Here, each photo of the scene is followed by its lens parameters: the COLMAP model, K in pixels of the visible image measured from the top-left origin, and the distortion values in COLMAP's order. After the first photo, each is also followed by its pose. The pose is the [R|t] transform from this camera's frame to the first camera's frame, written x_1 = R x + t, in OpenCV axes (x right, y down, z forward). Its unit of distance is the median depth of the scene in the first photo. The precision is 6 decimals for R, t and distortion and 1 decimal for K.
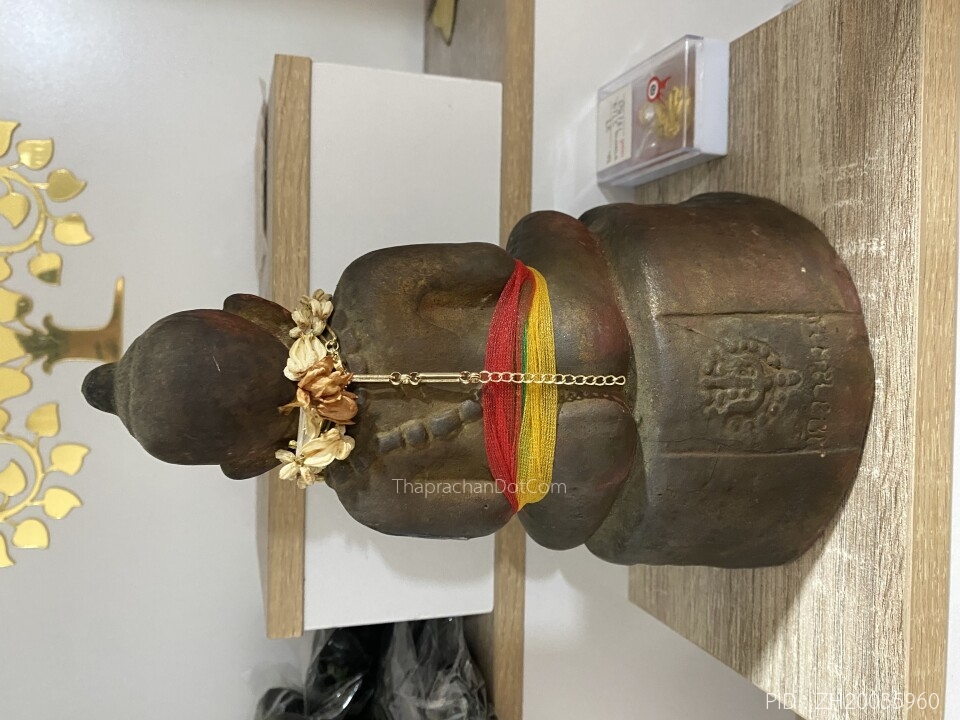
lens RADIAL K [[720.9, 0, 483.5], [0, 720.9, 354.7], [0, 0, 1]] dist [0.002155, -0.000104]
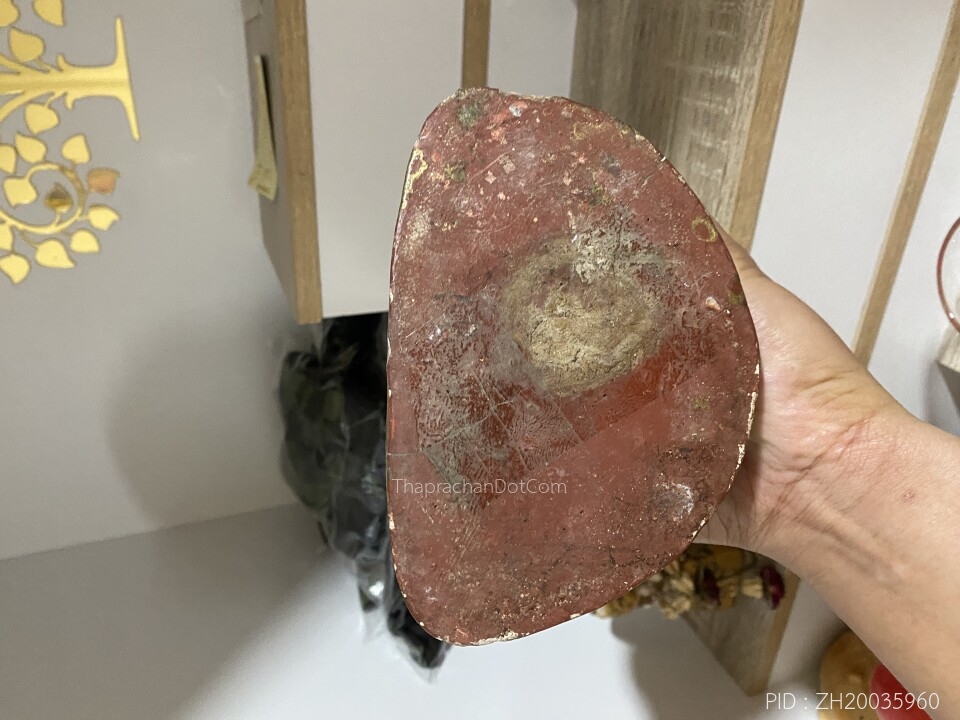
lens RADIAL K [[730.4, 0, 479.0], [0, 730.4, 359.5], [0, 0, 1]] dist [0.001313, 0.000485]
pose [[0.997916, -0.003217, 0.064448, -0.043553], [-0.025674, 0.896502, 0.442294, -0.257539], [-0.059201, -0.443027, 0.894551, -0.469516]]
